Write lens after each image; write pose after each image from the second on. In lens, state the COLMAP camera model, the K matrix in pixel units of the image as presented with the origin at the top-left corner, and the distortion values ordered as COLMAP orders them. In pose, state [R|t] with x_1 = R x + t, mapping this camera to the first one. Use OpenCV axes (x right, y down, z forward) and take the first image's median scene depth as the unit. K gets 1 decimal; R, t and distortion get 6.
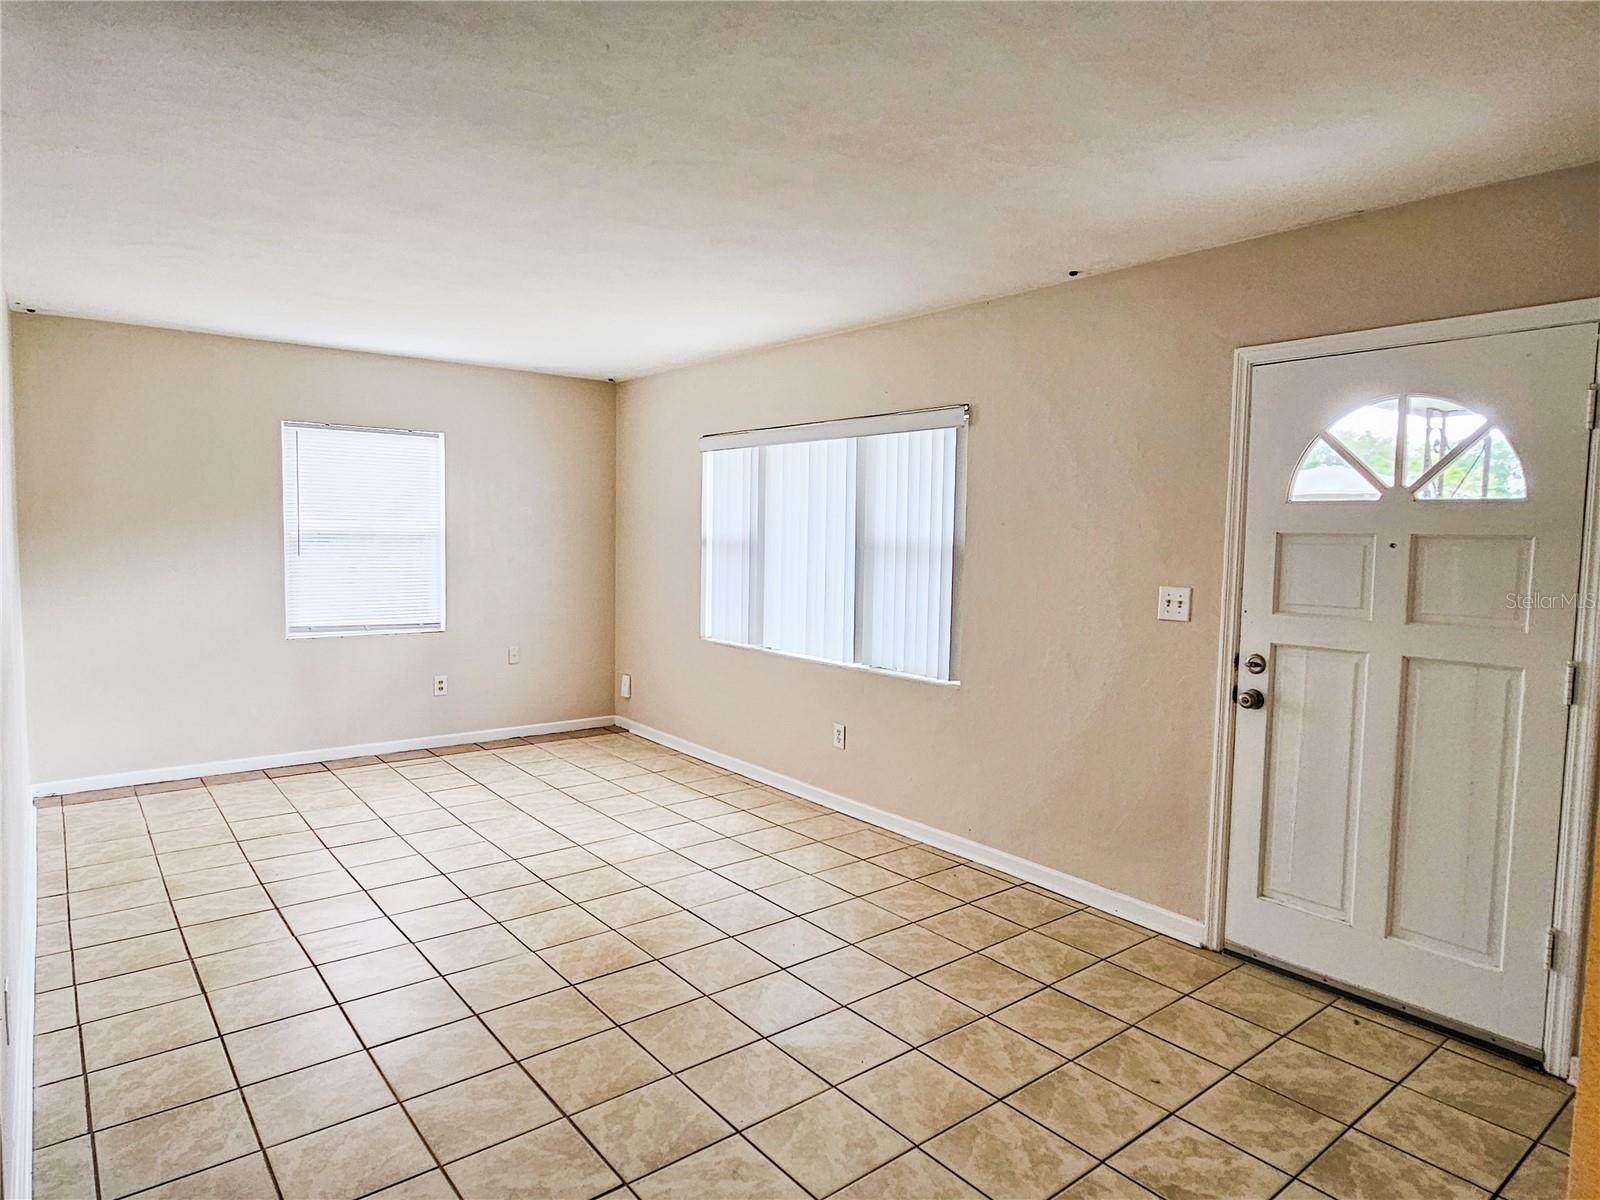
lens RADIAL K [[961.7, 0, 800.0], [0, 961.7, 600.0], [0, 0, 1]] dist [0.001959, 0.000133]
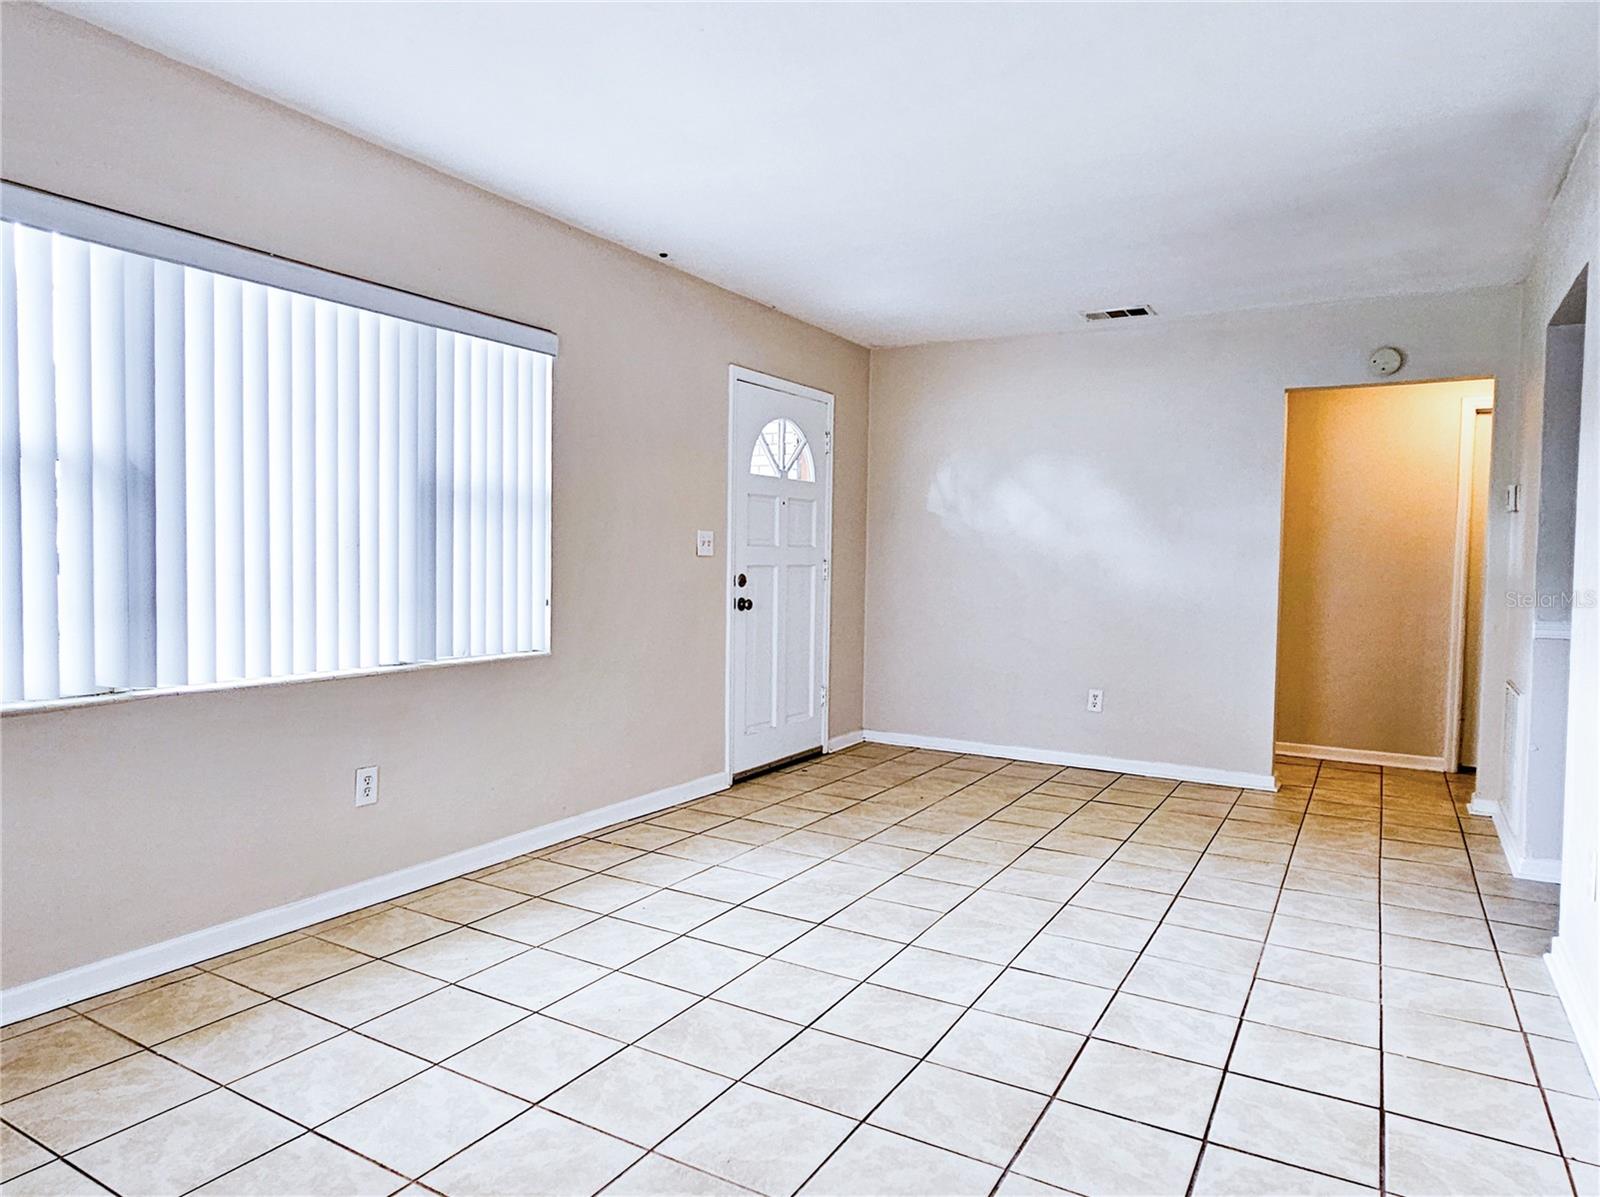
lens RADIAL K [[961.7, 0, 800.0], [0, 961.7, 598.5], [0, 0, 1]] dist [0.001959, 0.000133]
pose [[-0.338978, -0.060316, 0.938859, -0.895426], [0.055321, 0.994938, 0.083893, -0.024258], [-0.939166, 0.080377, -0.333925, 1.313033]]
